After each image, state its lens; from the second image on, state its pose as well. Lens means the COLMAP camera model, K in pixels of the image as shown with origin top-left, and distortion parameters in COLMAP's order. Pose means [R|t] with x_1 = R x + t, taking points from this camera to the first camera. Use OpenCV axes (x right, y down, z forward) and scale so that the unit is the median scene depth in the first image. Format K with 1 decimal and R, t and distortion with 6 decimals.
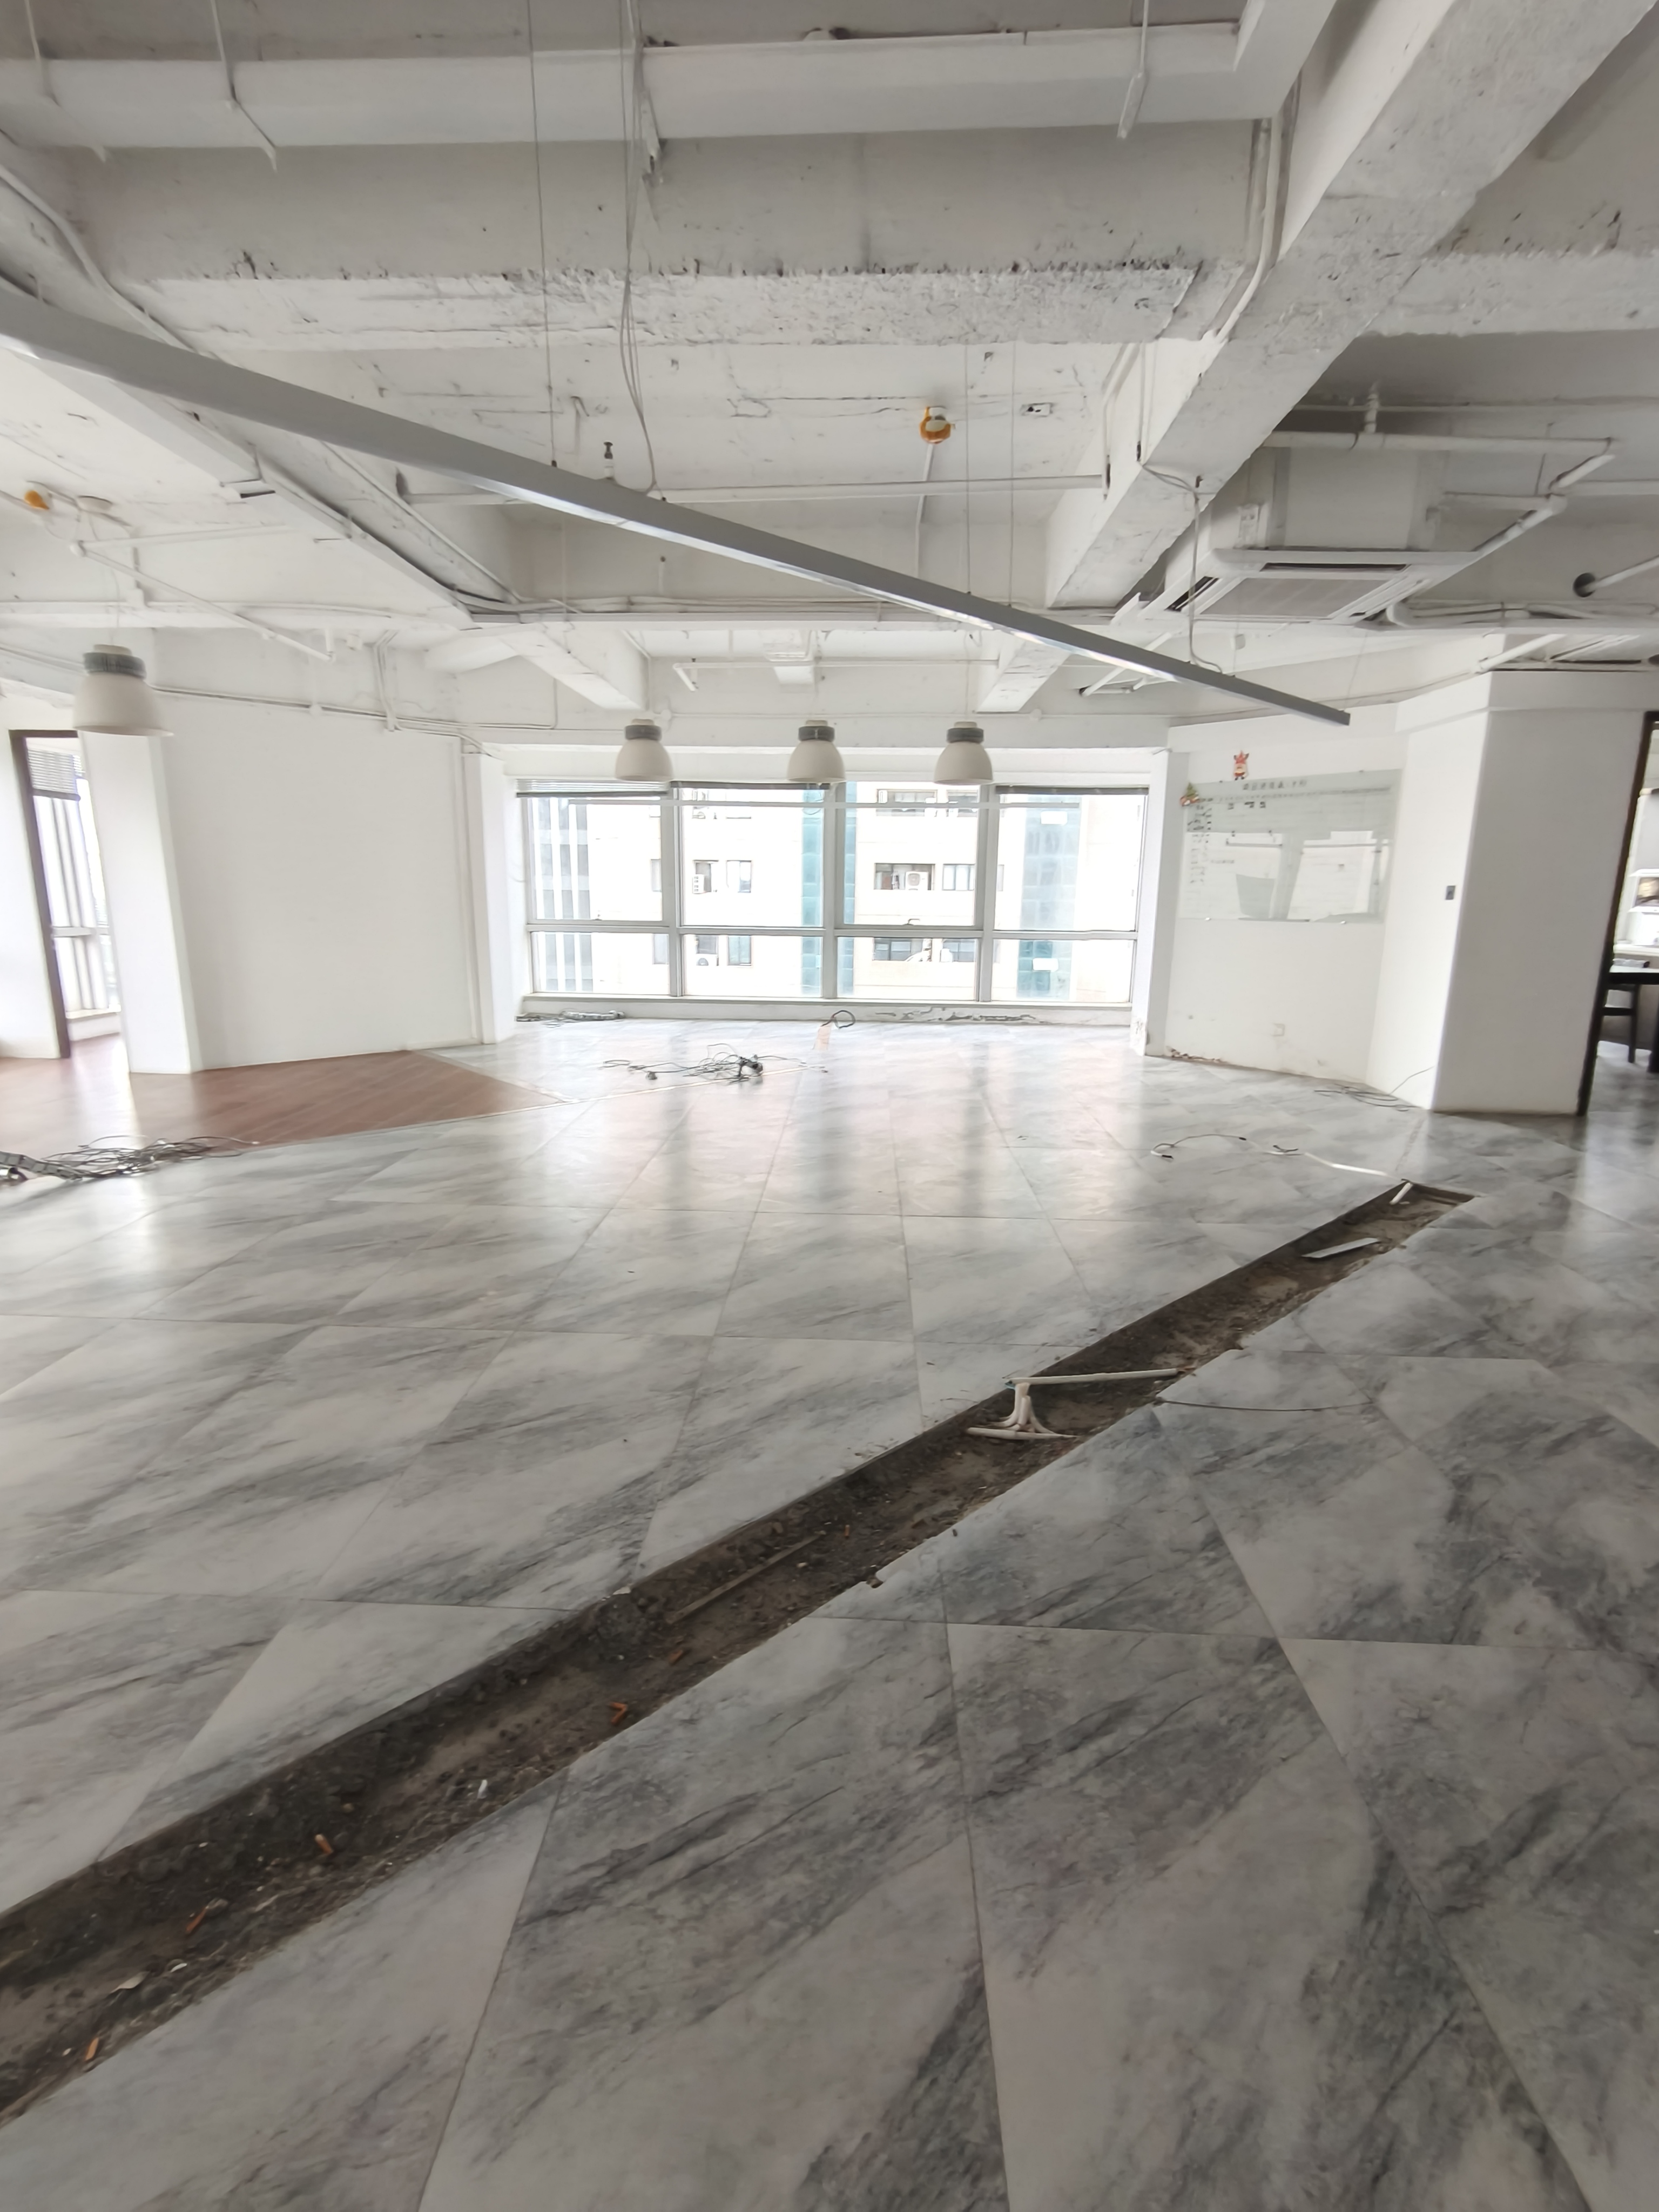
lens RADIAL K [[1030.8, 0, 820.8], [0, 1030.8, 1113.1], [0, 0, 1]] dist [0.001129, -0.002550]
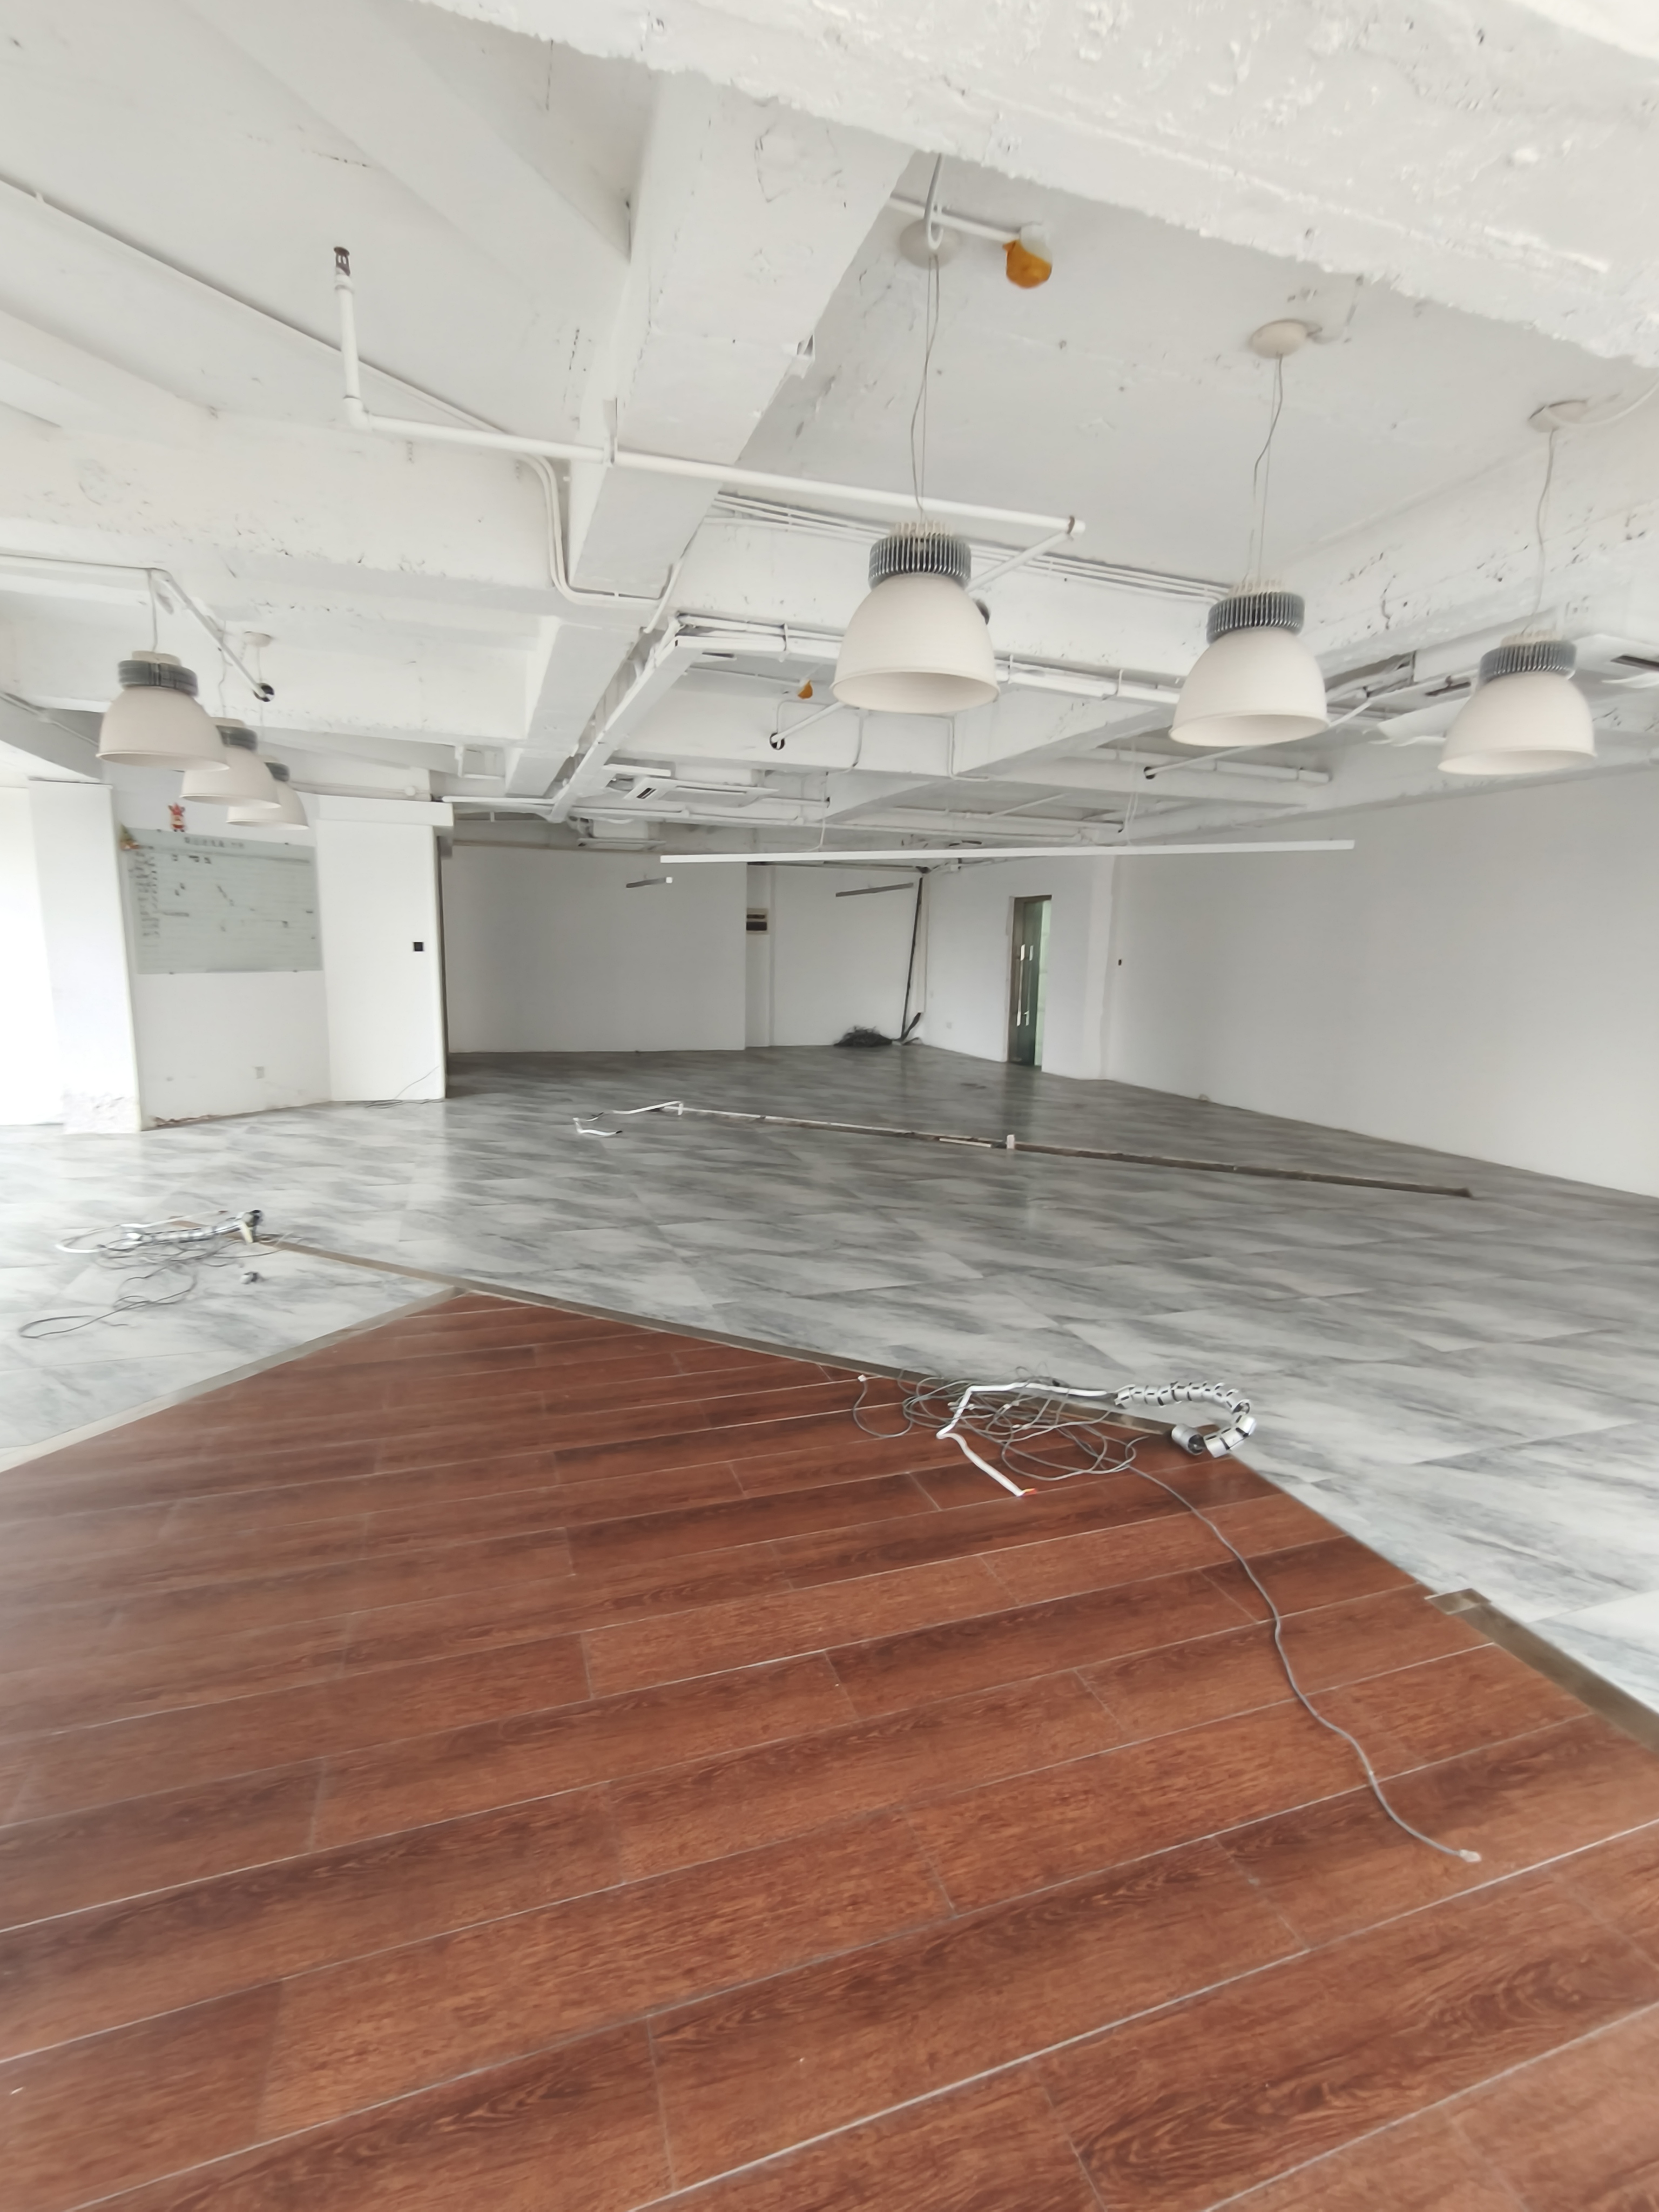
lens RADIAL K [[1030.8, 0, 831.9], [0, 1030.8, 1096.5], [0, 0, 1]] dist [0.001129, -0.002550]
pose [[-0.373593, -0.150481, 0.915305, -1.189872], [0.175613, 0.957434, 0.229086, -0.309997], [-0.910817, 0.246325, -0.331264, 1.285996]]
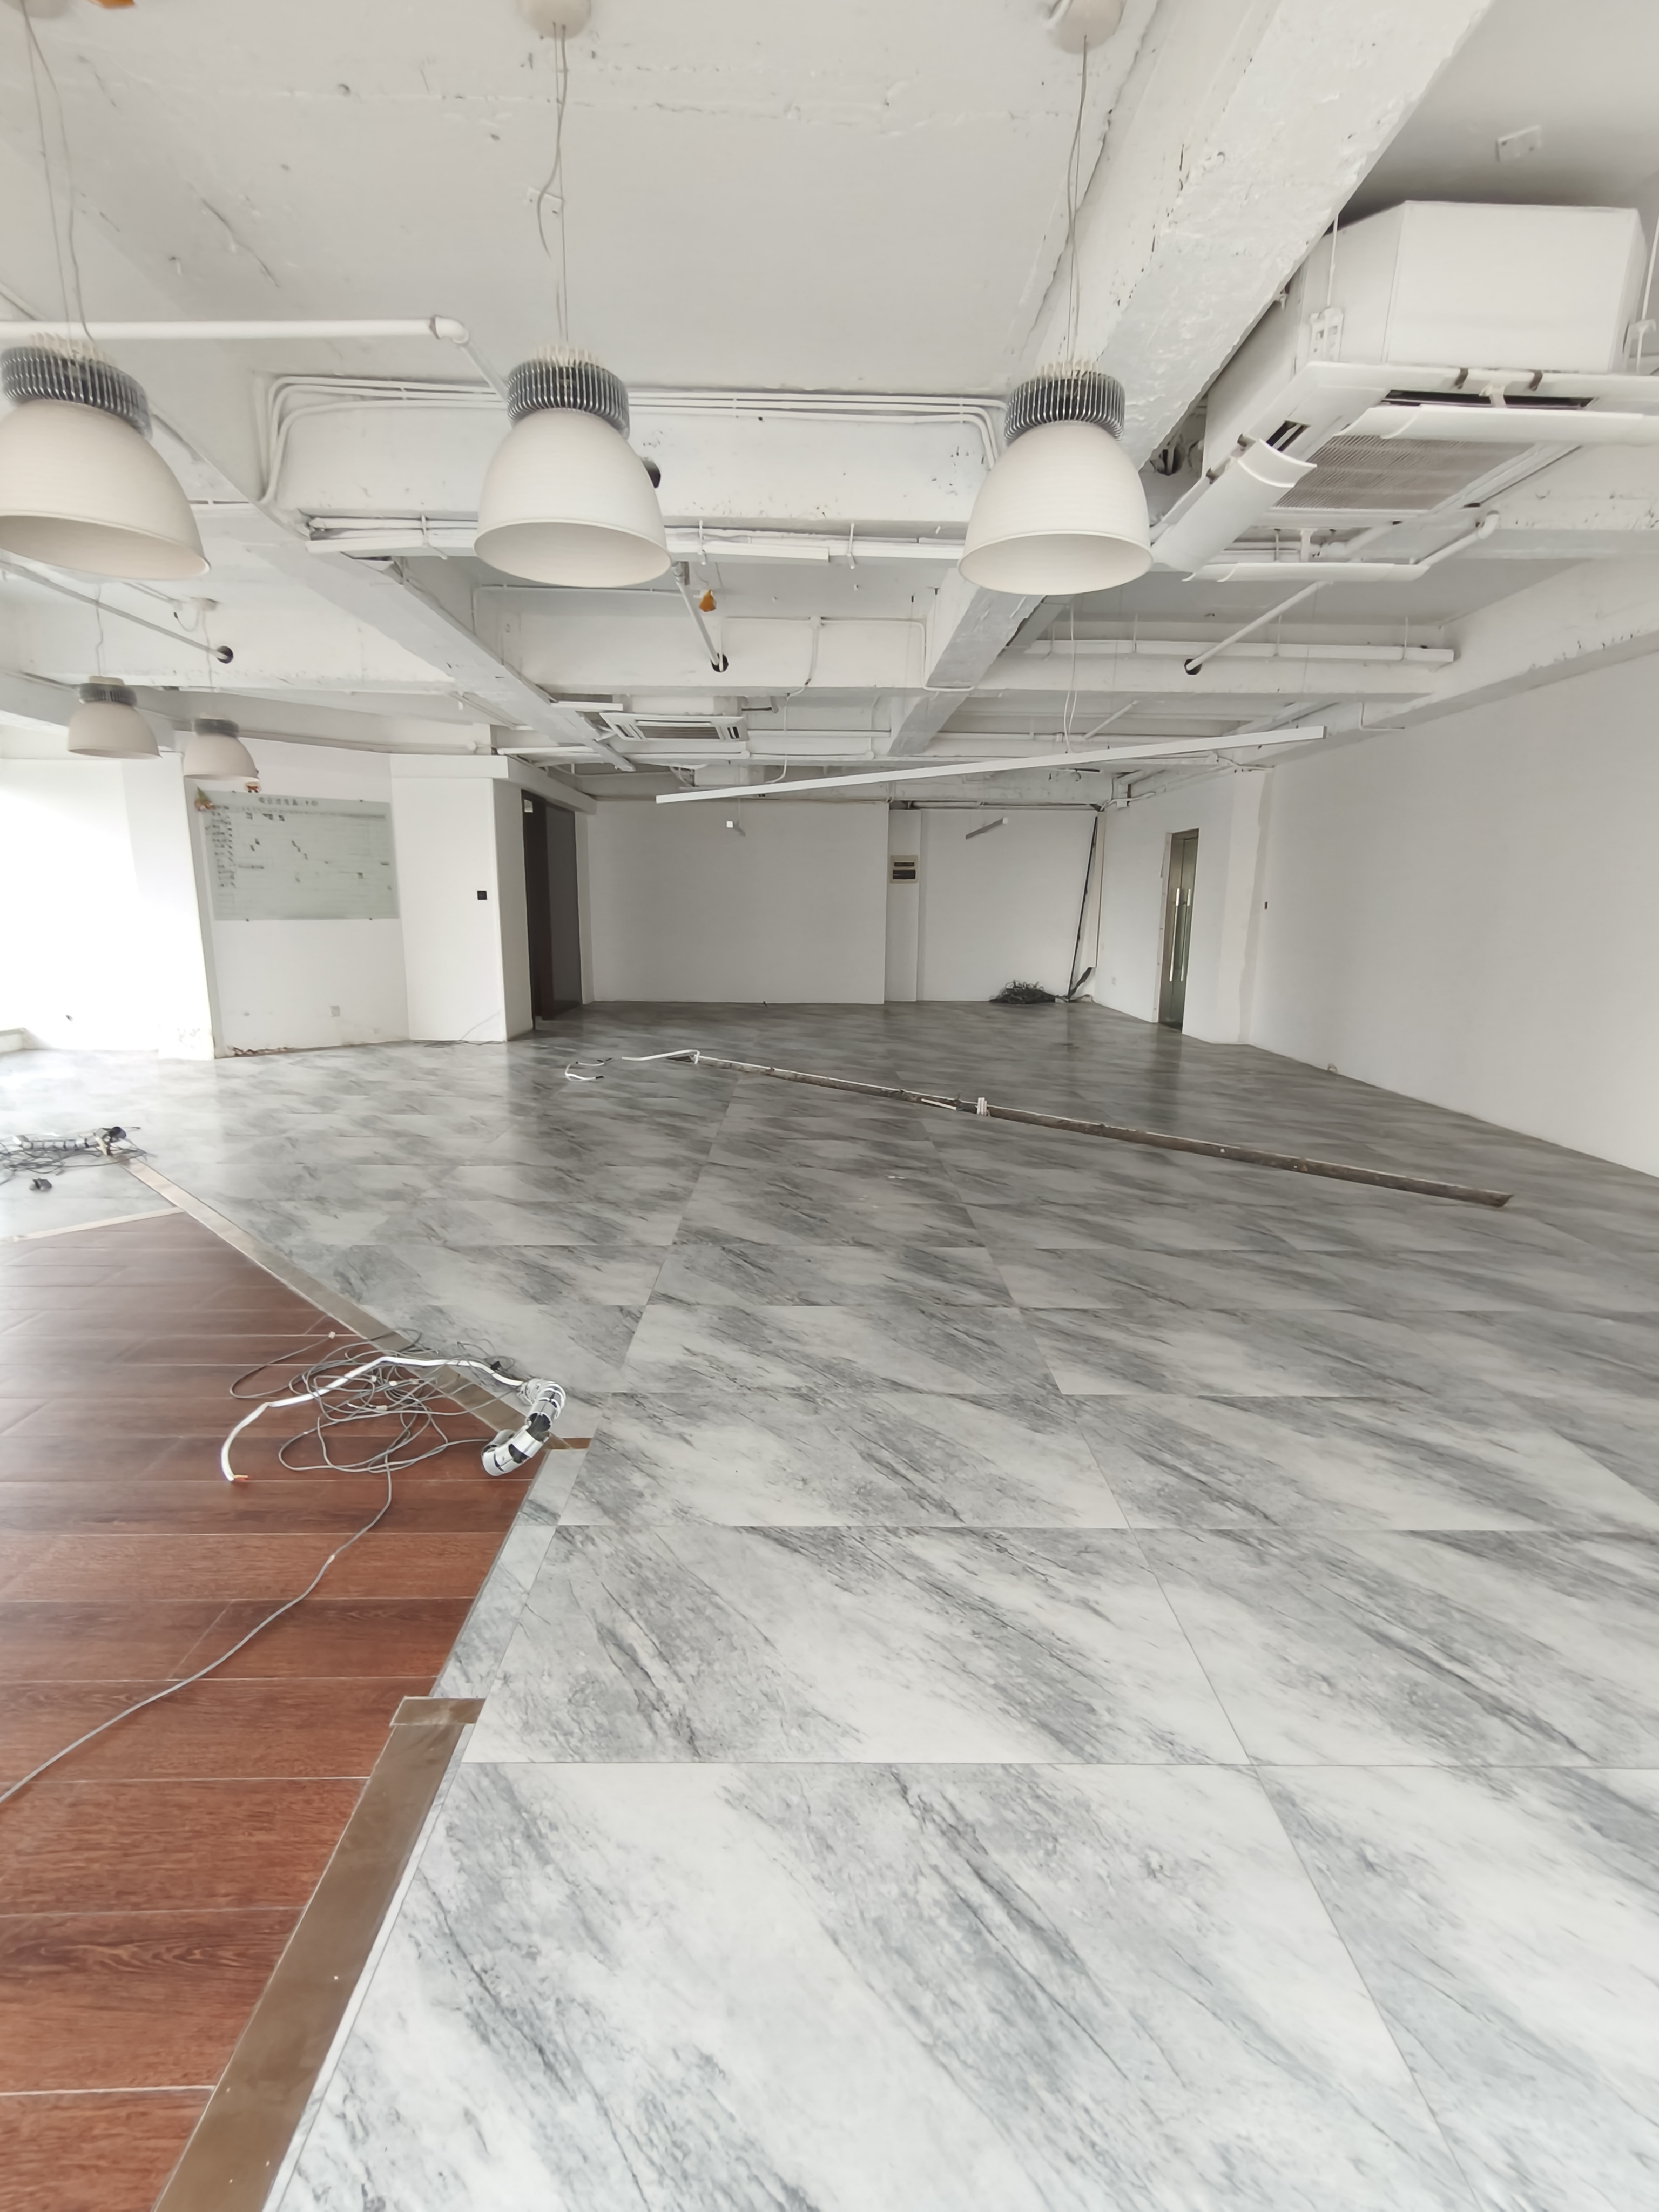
lens RADIAL K [[1030.8, 0, 828.7], [0, 1030.8, 1106.6], [0, 0, 1]] dist [0.001129, -0.002550]
pose [[-0.059910, -0.204902, 0.976947, -1.206619], [0.205804, 0.955142, 0.212949, -0.175184], [-0.976758, 0.213818, -0.015053, 0.766760]]
